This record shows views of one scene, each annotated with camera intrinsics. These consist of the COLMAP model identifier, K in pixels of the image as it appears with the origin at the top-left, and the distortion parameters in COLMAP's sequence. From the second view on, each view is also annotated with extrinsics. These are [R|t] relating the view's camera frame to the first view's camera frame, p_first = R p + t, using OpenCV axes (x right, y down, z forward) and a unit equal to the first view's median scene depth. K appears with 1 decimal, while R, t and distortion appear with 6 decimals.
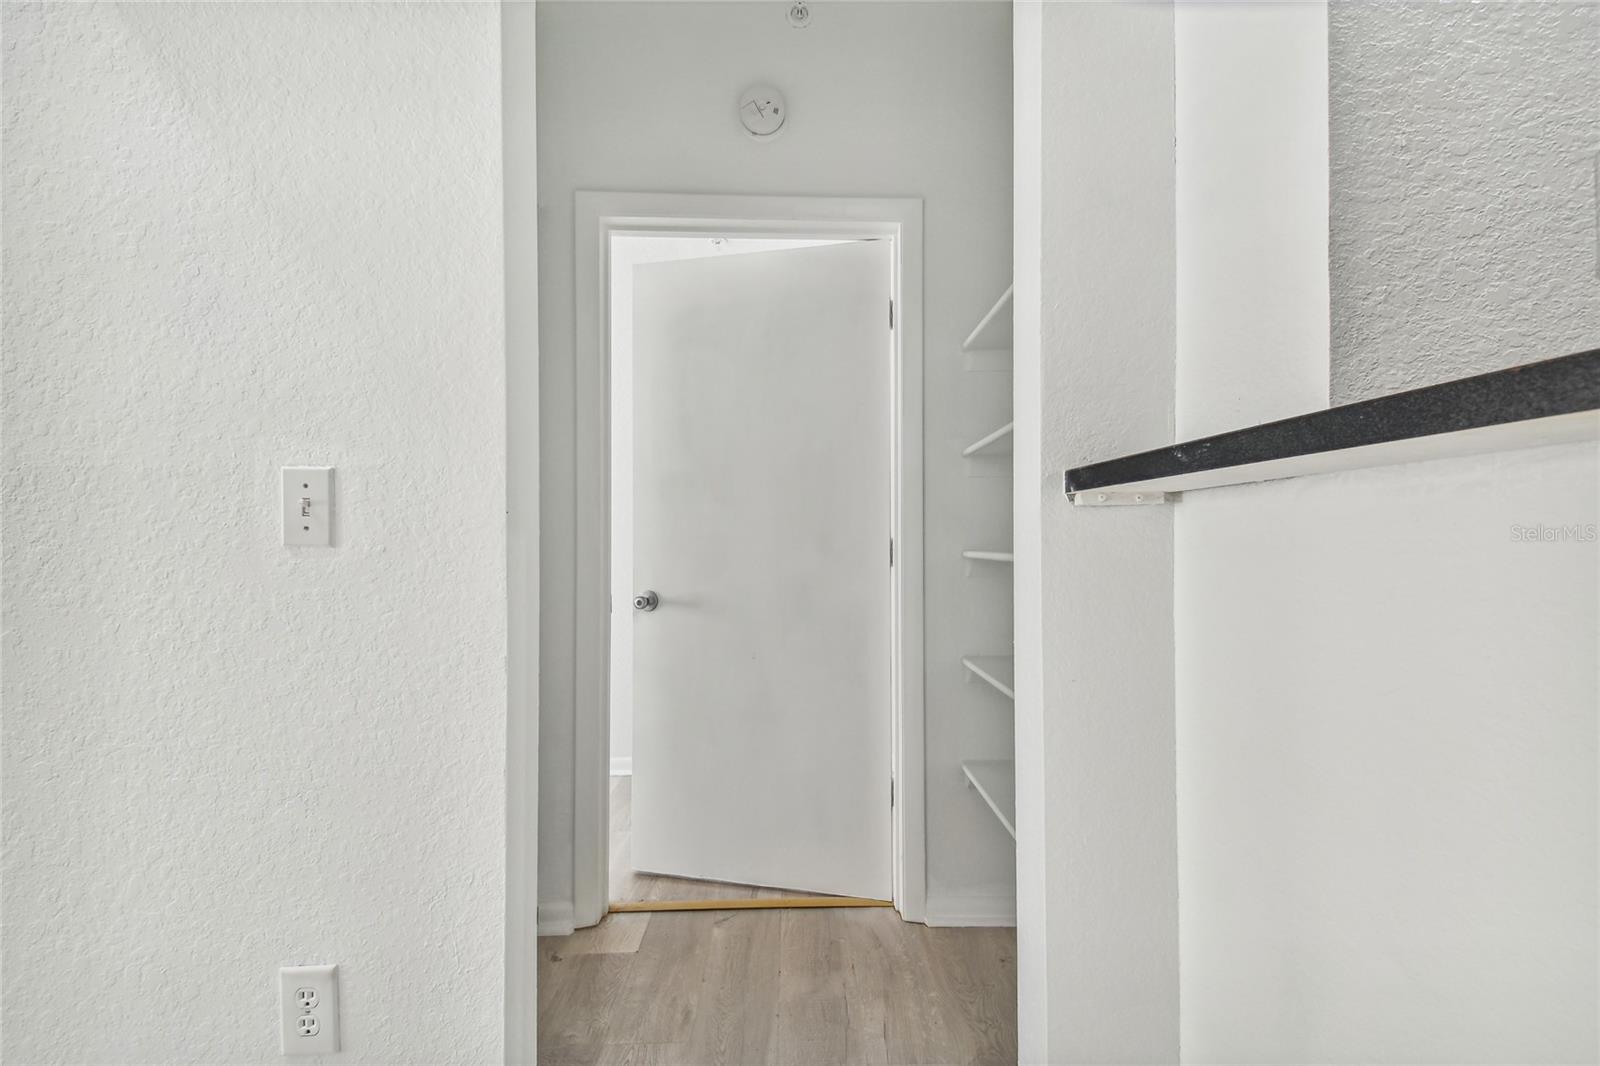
lens RADIAL K [[703.0, 0, 801.5], [0, 703.0, 534.9], [0, 0, 1]] dist [0.036219, -0.012572]
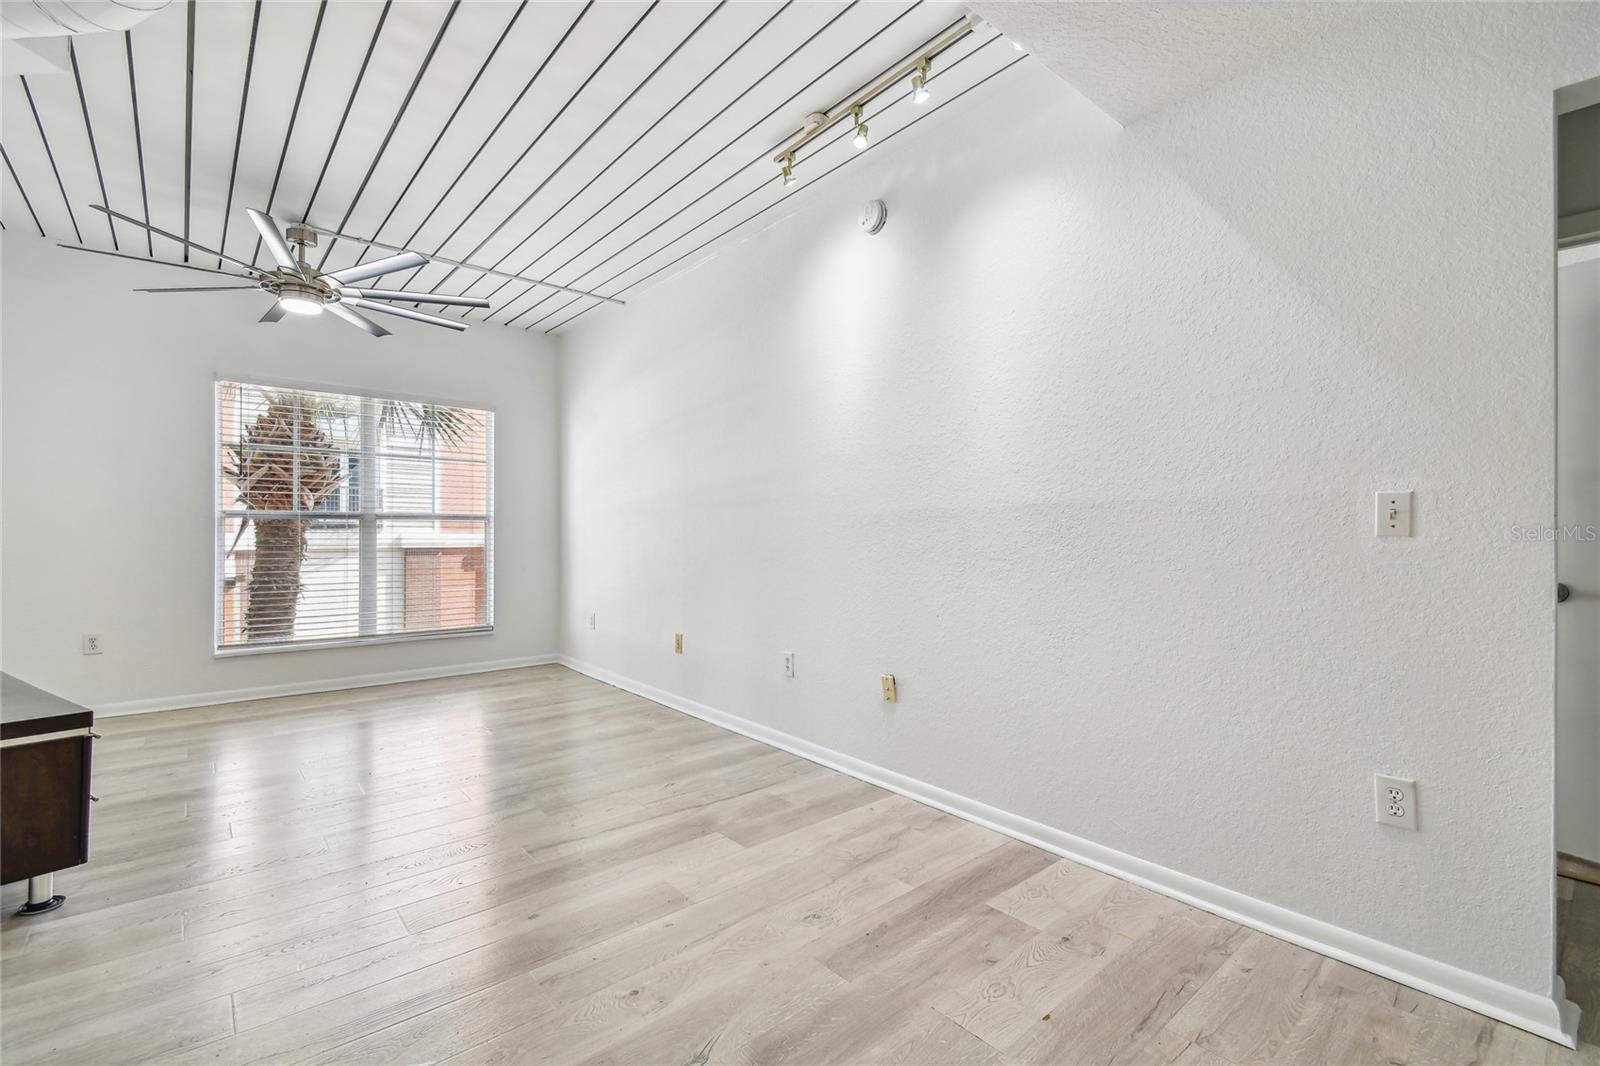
lens RADIAL K [[703.0, 0, 823.0], [0, 703.0, 533.1], [0, 0, 1]] dist [0.036219, -0.012572]
pose [[0.659244, 0.005453, -0.751910, -0.294523], [-0.000890, 0.999979, 0.006472, -0.003229], [0.751929, -0.003598, 0.659234, -1.202107]]
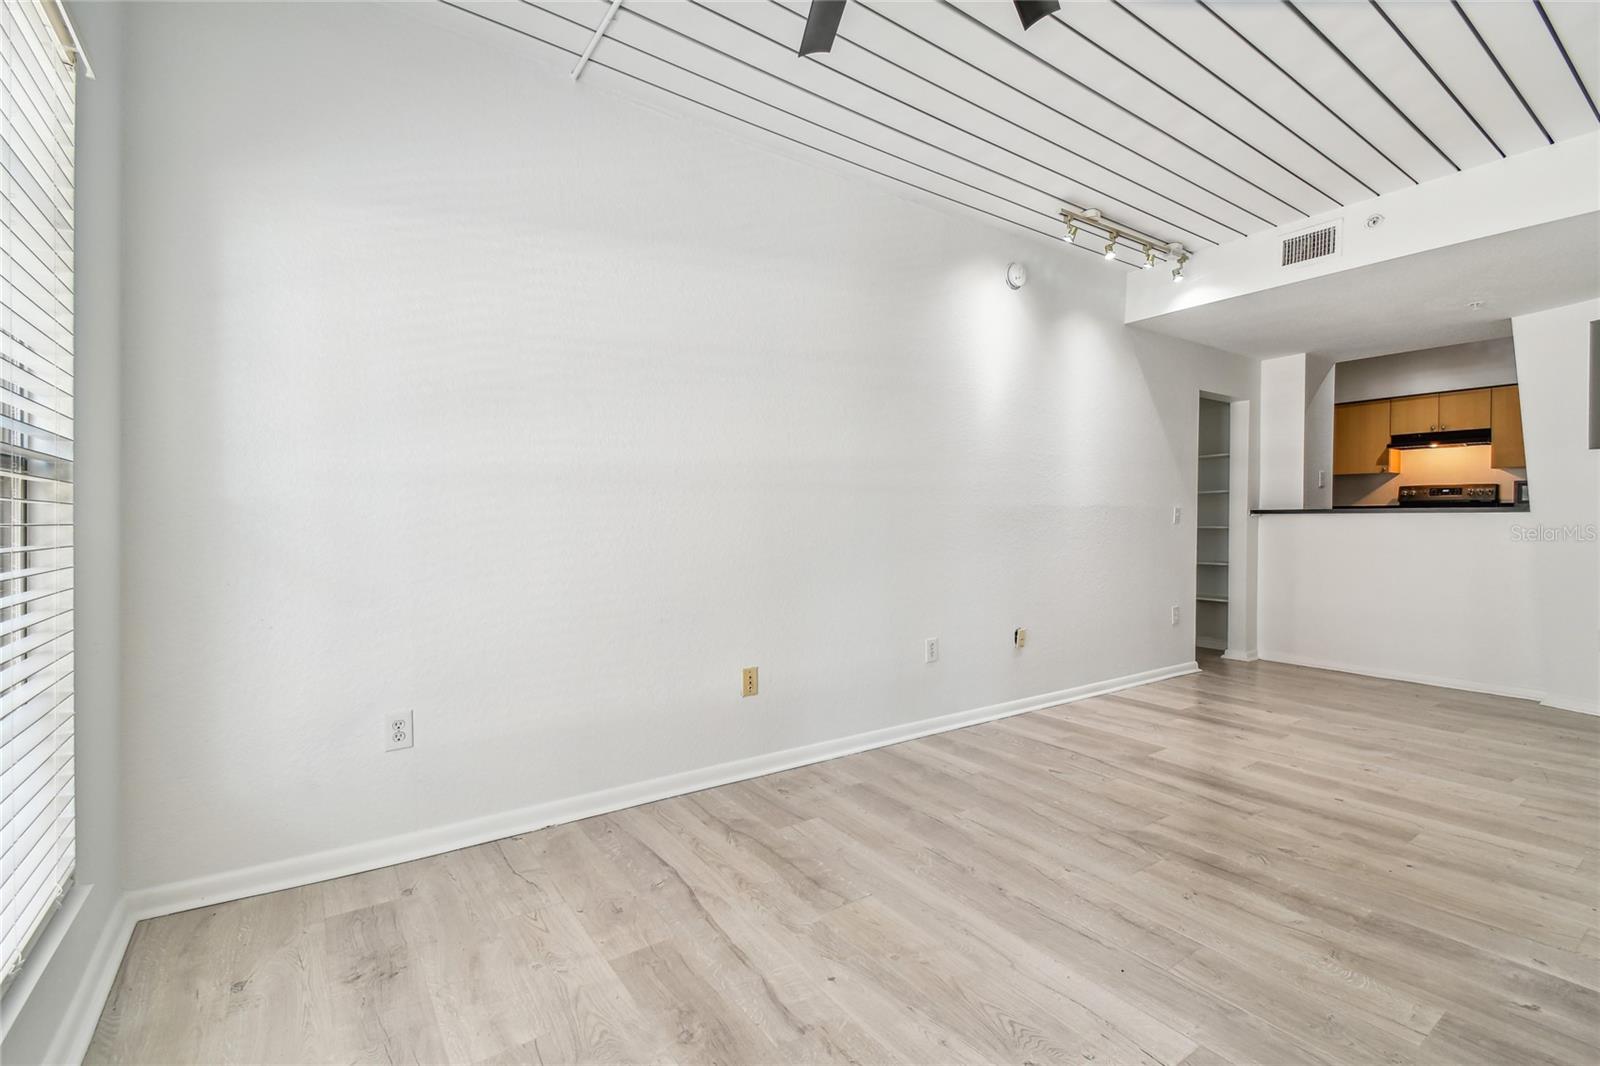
lens RADIAL K [[703.0, 0, 797.7], [0, 703.0, 530.4], [0, 0, 1]] dist [0.036219, -0.012572]
pose [[0.822358, -0.001247, 0.568970, -5.848849], [-0.009248, 0.999836, 0.015558, 0.013371], [-0.568896, -0.018056, 0.822211, -1.590877]]
